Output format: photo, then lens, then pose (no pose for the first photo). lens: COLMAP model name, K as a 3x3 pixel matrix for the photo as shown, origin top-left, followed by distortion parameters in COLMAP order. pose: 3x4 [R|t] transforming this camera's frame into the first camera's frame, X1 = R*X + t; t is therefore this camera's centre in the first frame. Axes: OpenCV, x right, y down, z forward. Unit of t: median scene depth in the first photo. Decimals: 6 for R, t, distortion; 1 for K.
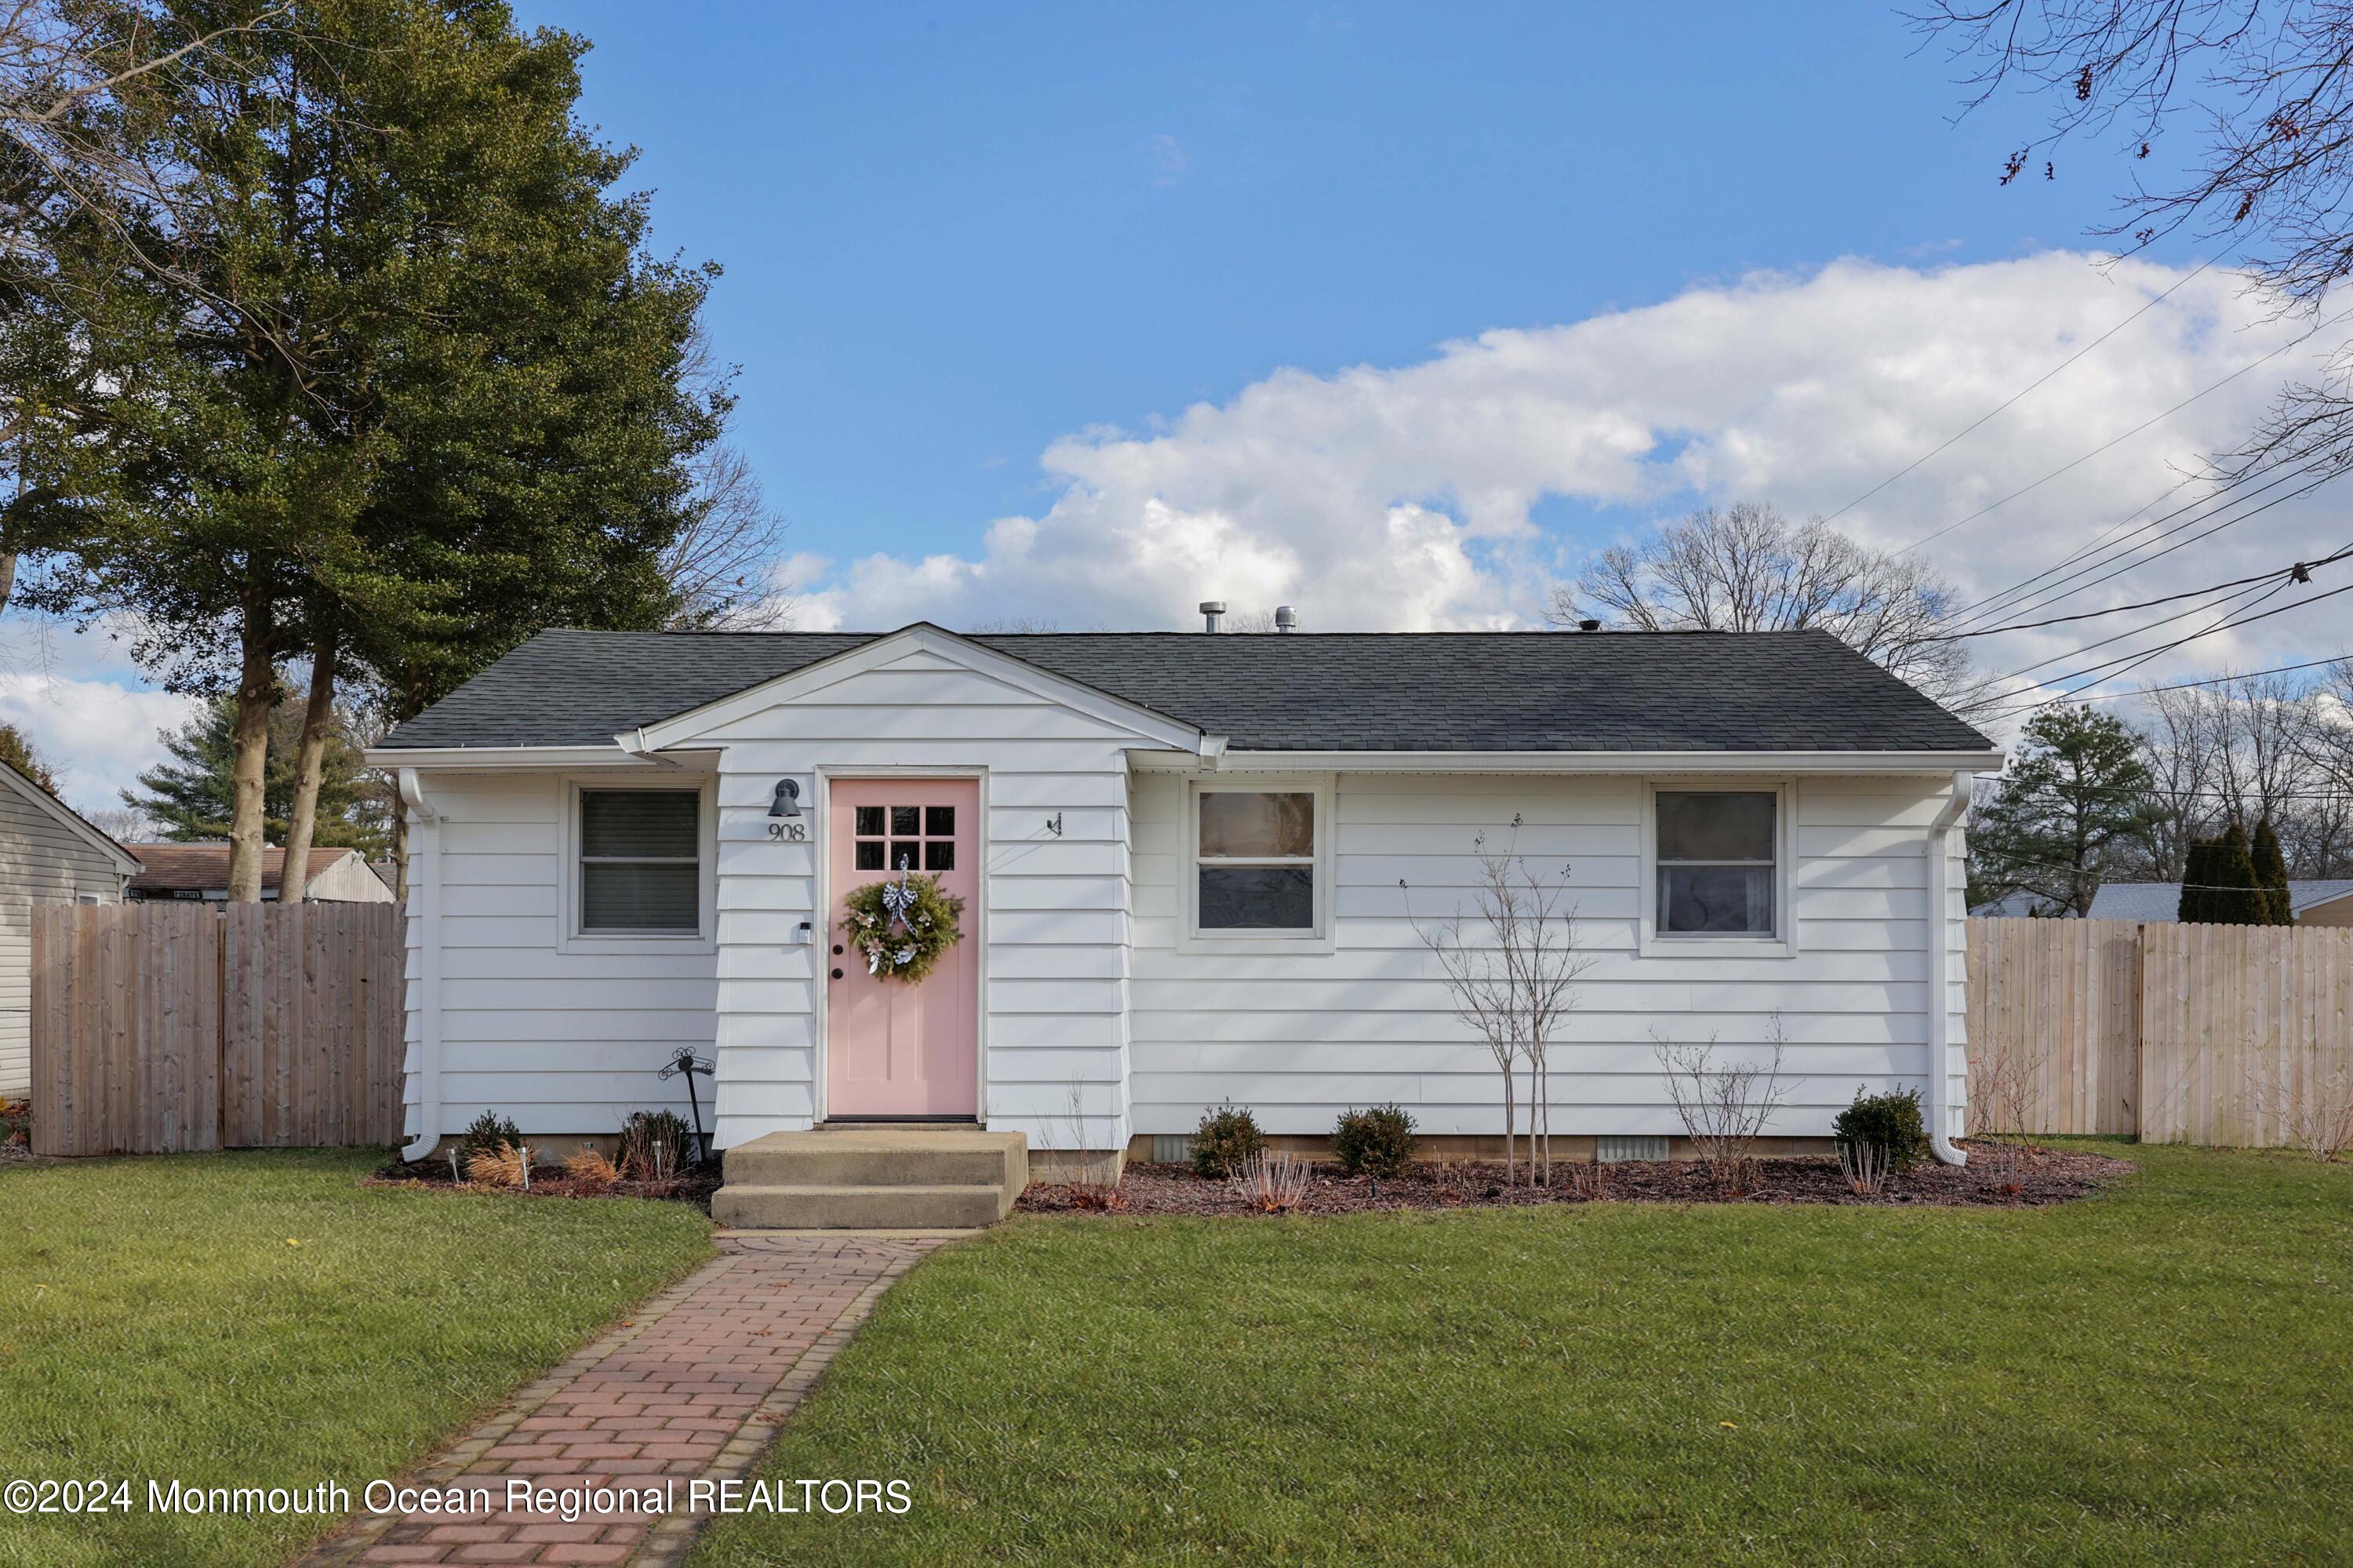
lens RADIAL K [[2112.5, 0, 1175.3], [0, 2112.5, 946.3], [0, 0, 1]] dist [-0.001774, -0.004500]
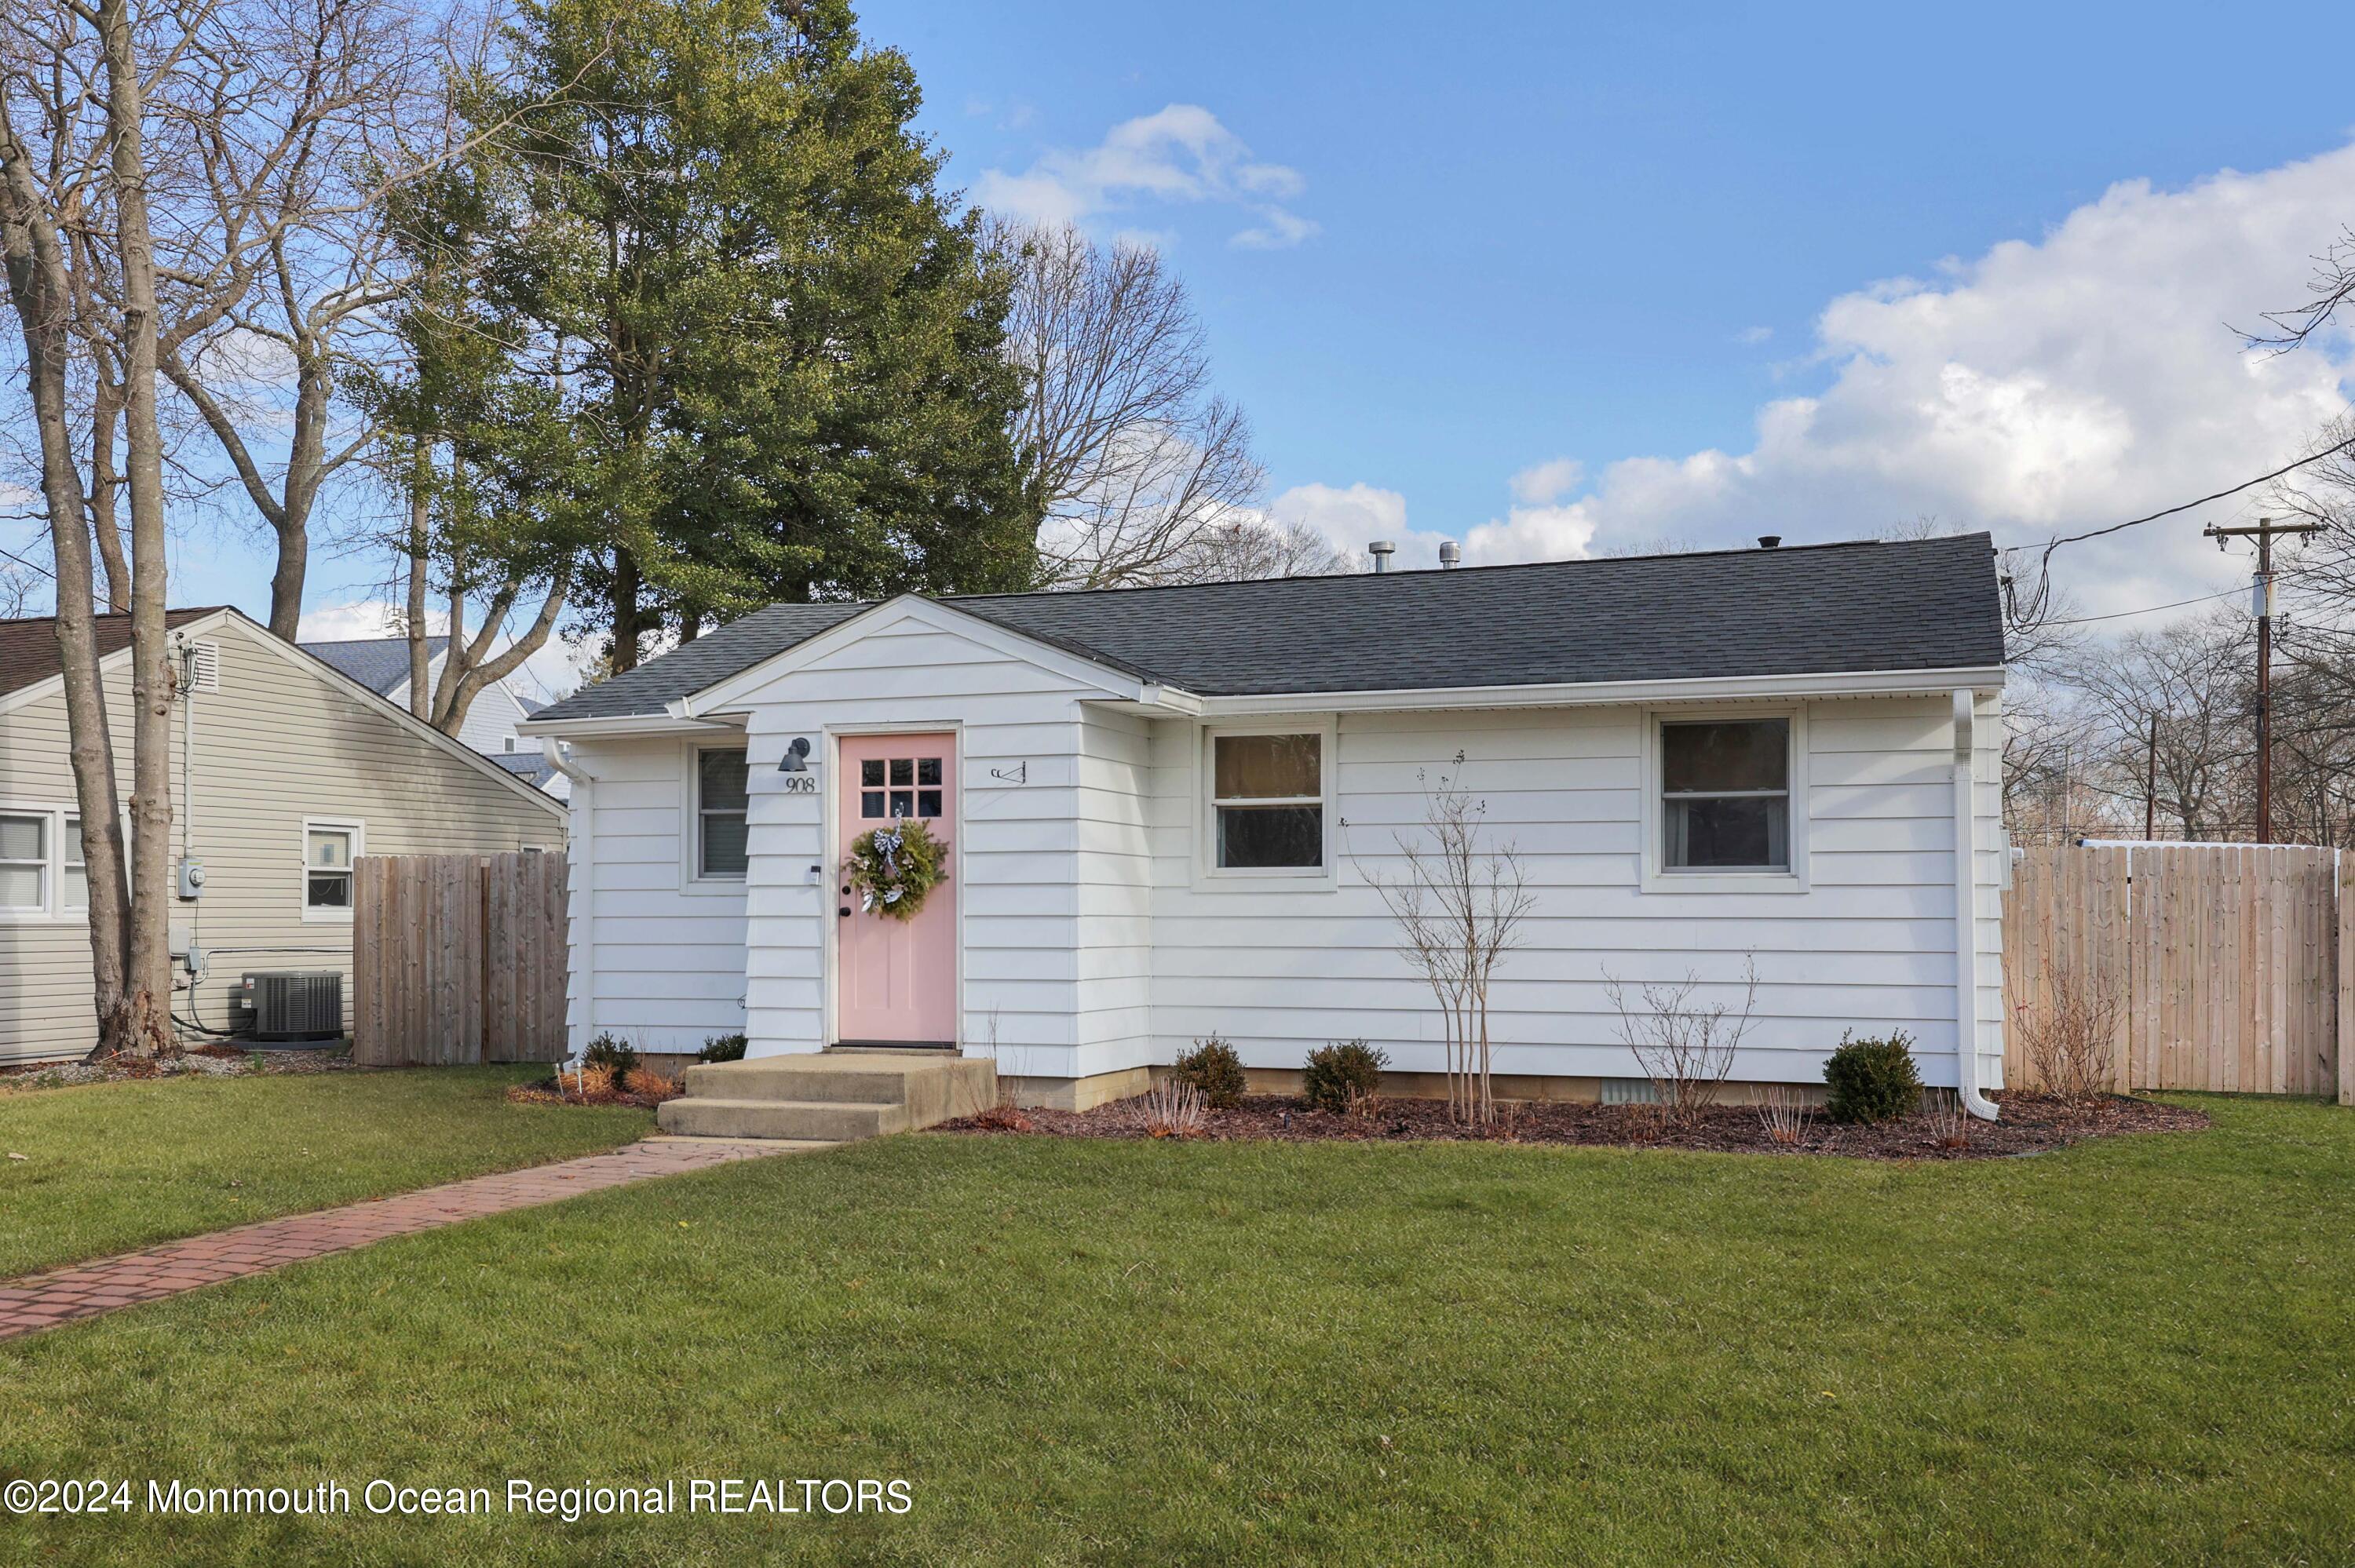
lens RADIAL K [[2223.6, 0, 1185.8], [0, 2223.6, 842.8], [0, 0, 1]] dist [0.000522, -0.005426]
pose [[0.936550, -0.013191, -0.350286, 0.382620], [0.006224, 0.999760, -0.021010, 0.002217], [0.350479, 0.017497, 0.936407, -0.025402]]
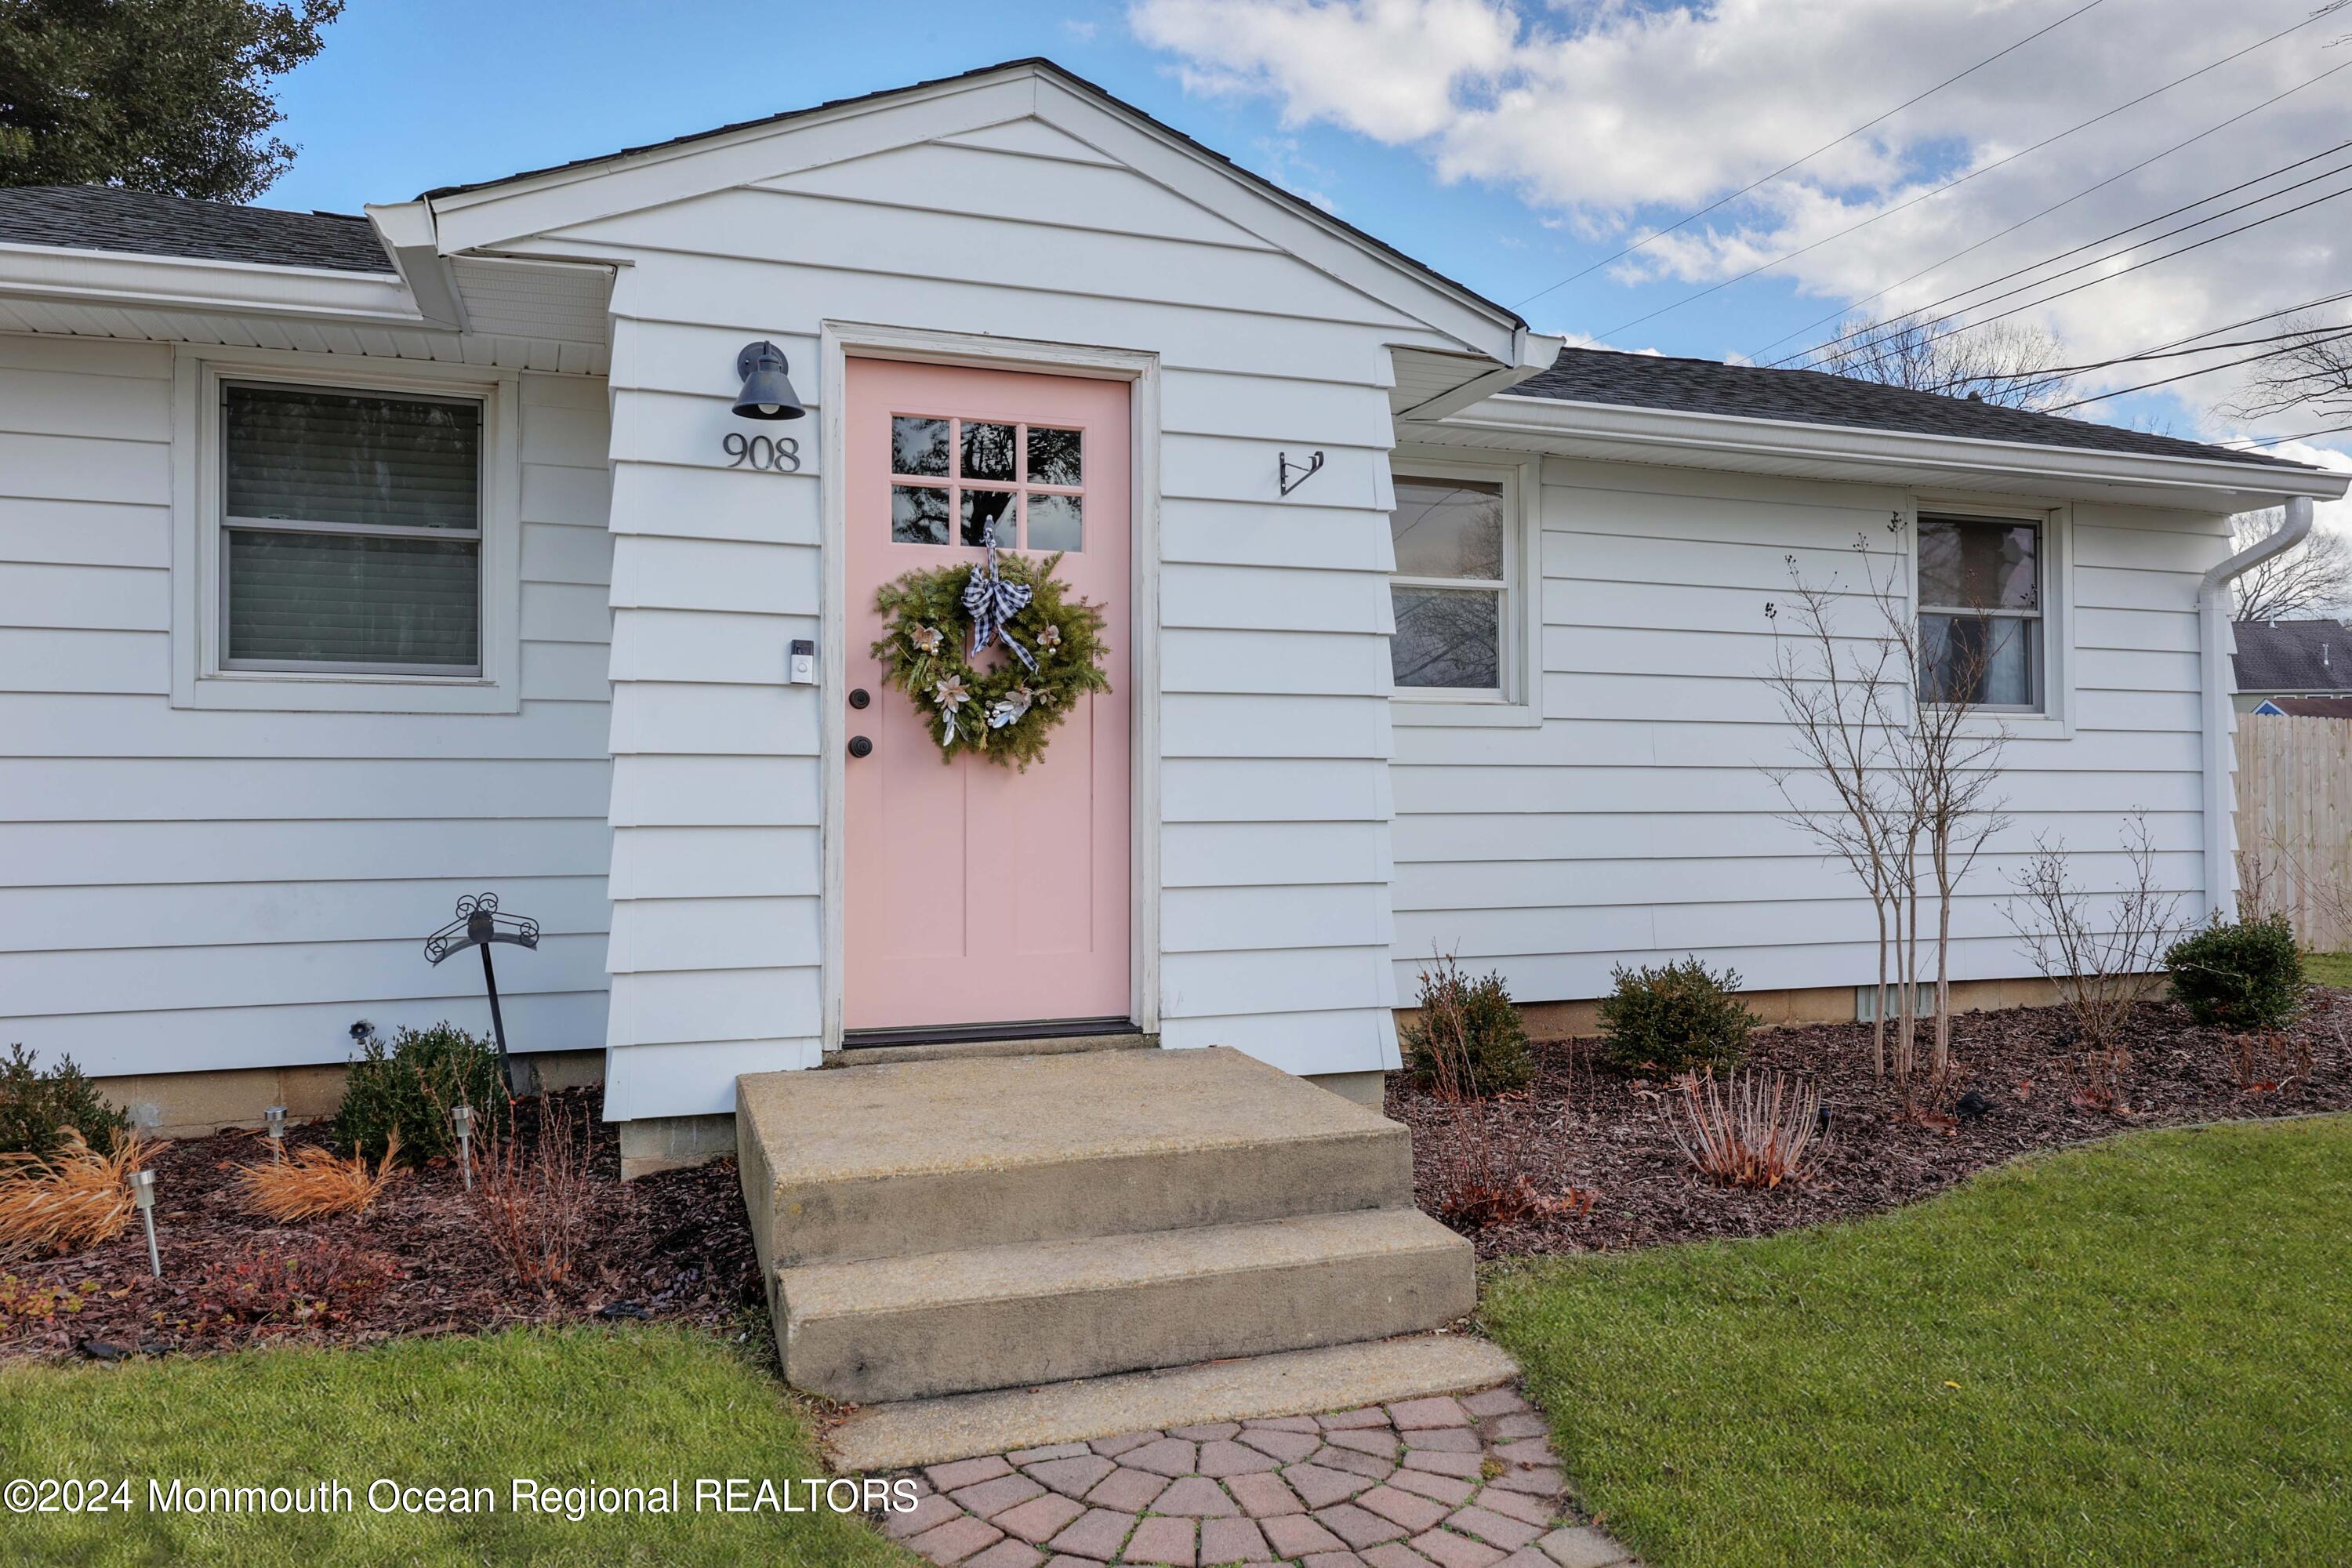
lens RADIAL K [[1588.2, 0, 1176.0], [0, 1588.2, 784.0], [0, 0, 1]] dist [0.002555, -0.000942]
pose [[0.937482, -0.000332, 0.348033, -0.203413], [-0.005148, 0.999877, 0.014821, 0.014587], [-0.347995, -0.015686, 0.937365, 0.574401]]
